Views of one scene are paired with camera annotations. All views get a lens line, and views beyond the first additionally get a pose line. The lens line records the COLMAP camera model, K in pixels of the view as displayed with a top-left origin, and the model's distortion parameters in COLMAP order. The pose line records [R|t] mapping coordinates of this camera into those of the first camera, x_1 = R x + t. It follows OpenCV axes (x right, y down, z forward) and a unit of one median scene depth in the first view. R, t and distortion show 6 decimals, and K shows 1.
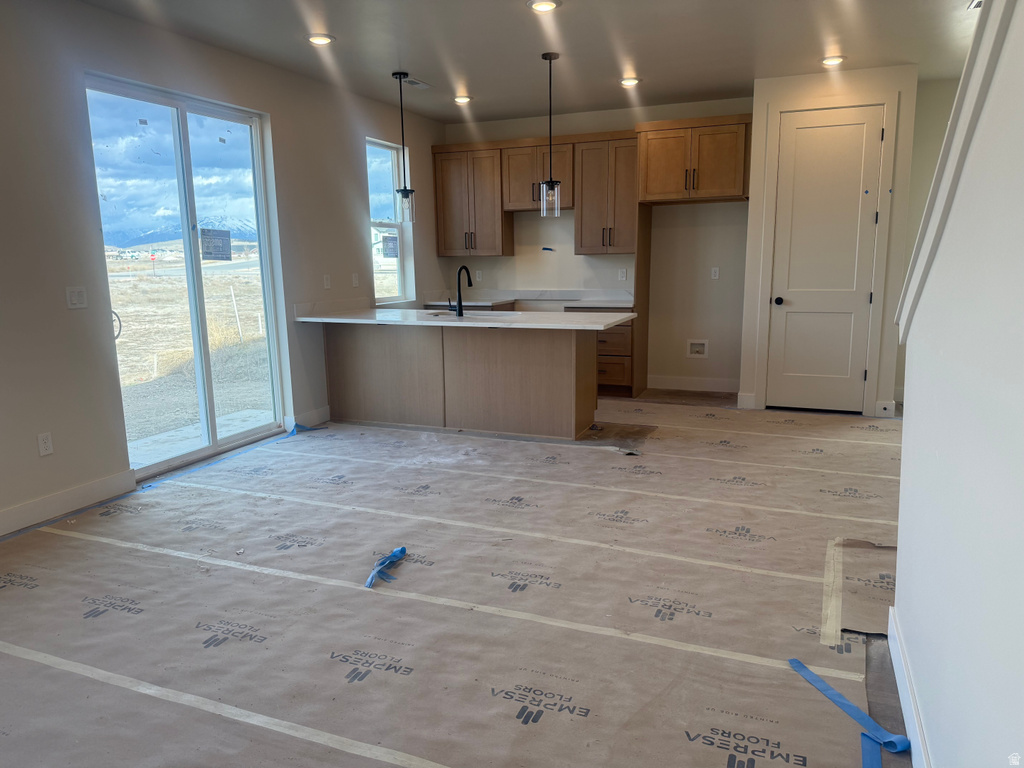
lens RADIAL K [[725.9, 0, 516.2], [0, 725.9, 380.0], [0, 0, 1]] dist [0.152719, -0.230837]
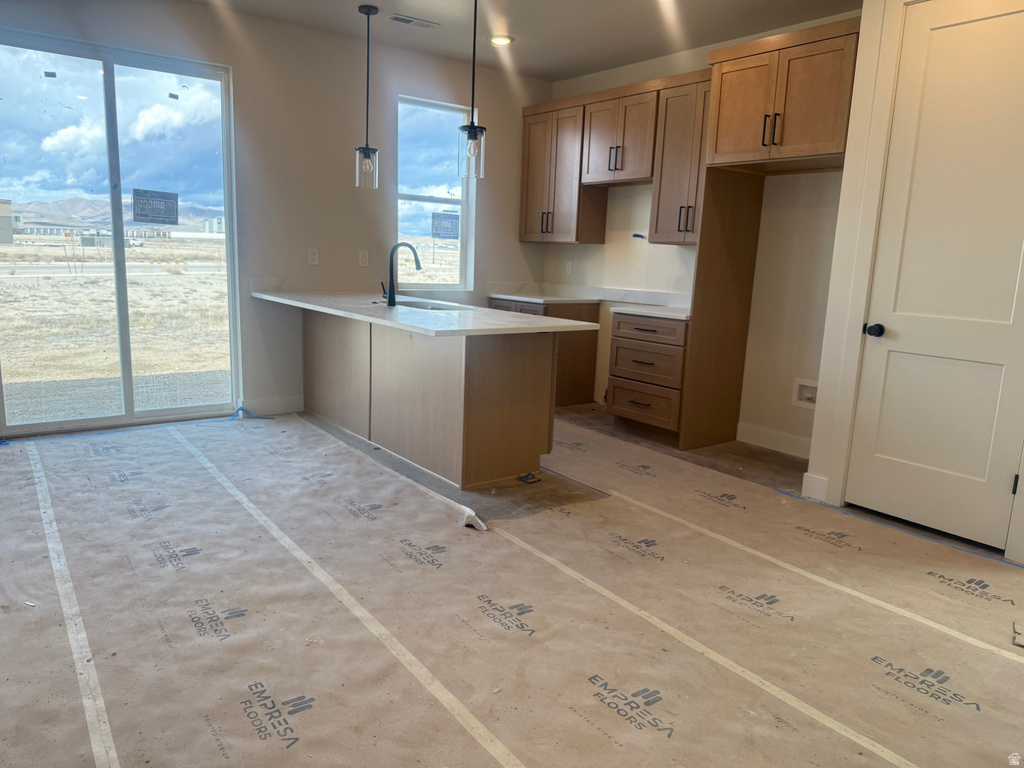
lens RADIAL K [[725.9, 0, 516.2], [0, 725.9, 380.0], [0, 0, 1]] dist [0.152719, -0.230837]
pose [[0.853906, 0.135390, -0.502509, 0.487078], [-0.137665, 0.989936, 0.032784, -0.056716], [0.501890, 0.041183, 0.863950, 0.411969]]
